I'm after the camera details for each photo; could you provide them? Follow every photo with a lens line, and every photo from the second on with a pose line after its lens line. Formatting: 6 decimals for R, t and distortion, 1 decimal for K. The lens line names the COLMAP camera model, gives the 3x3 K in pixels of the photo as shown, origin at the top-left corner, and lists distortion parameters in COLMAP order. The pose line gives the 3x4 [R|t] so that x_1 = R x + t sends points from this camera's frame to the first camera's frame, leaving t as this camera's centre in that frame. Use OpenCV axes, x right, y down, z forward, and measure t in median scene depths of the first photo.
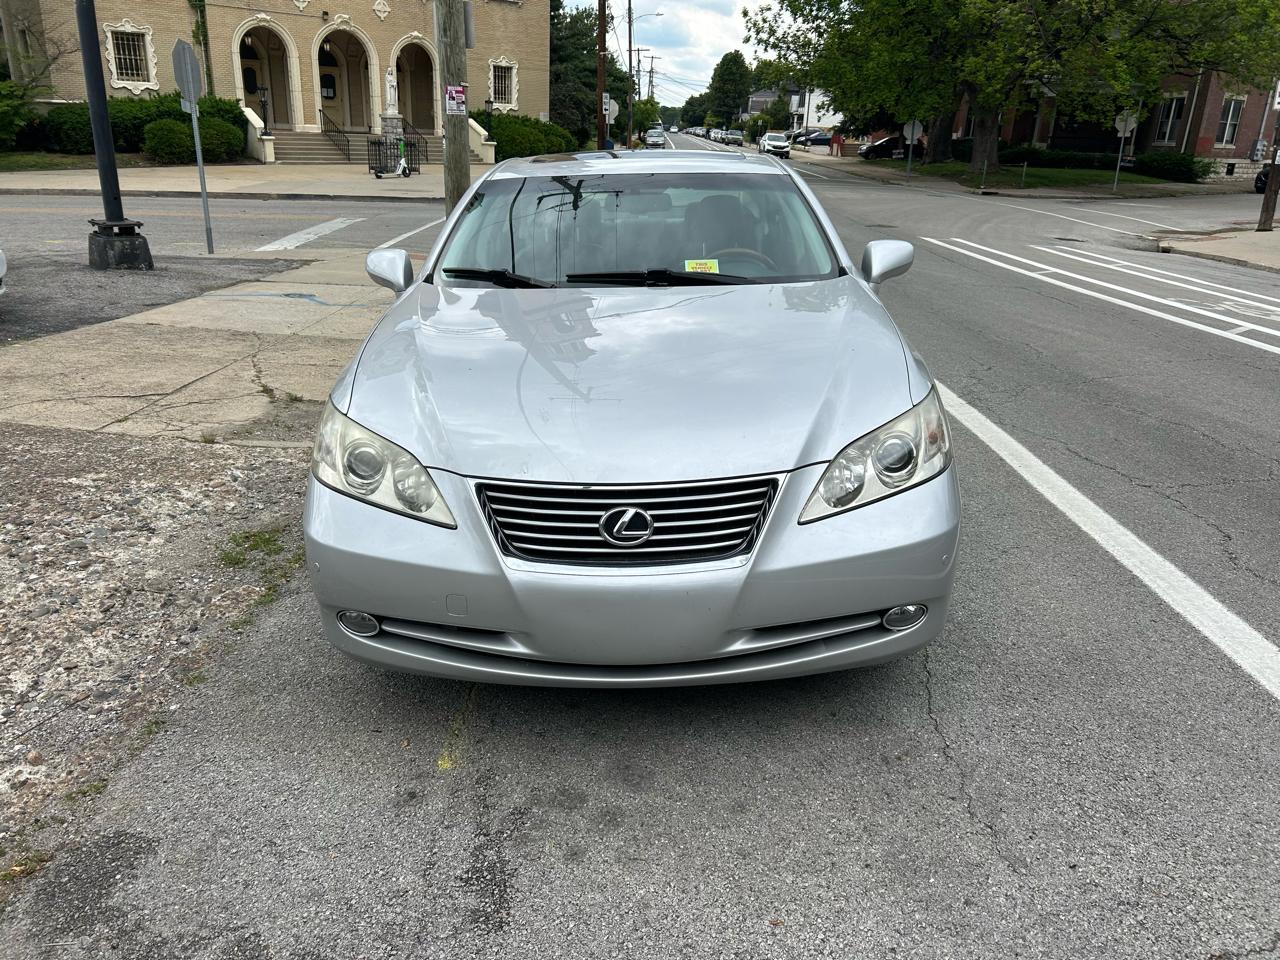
lens RADIAL K [[963.7, 0, 639.5], [0, 963.7, 486.9], [0, 0, 1]] dist [0.053277, -0.057090]
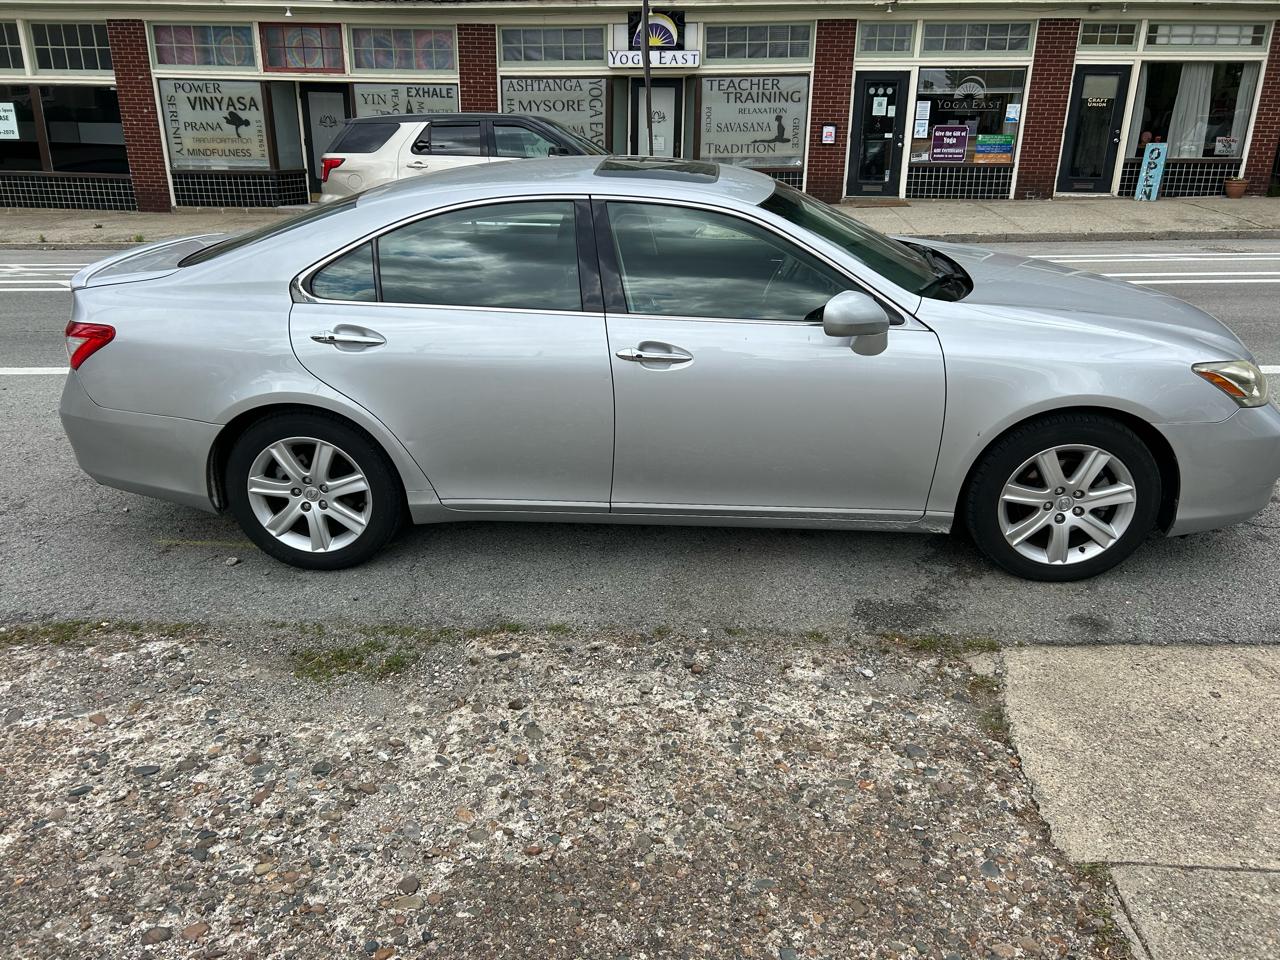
lens RADIAL K [[963.7, 0, 647.9], [0, 963.7, 467.2], [0, 0, 1]] dist [0.053277, -0.057090]
pose [[0.045398, -0.364545, 0.930079, -0.124851], [0.336661, 0.882157, 0.329329, -0.031467], [-0.940531, 0.298170, 0.162776, 0.064416]]
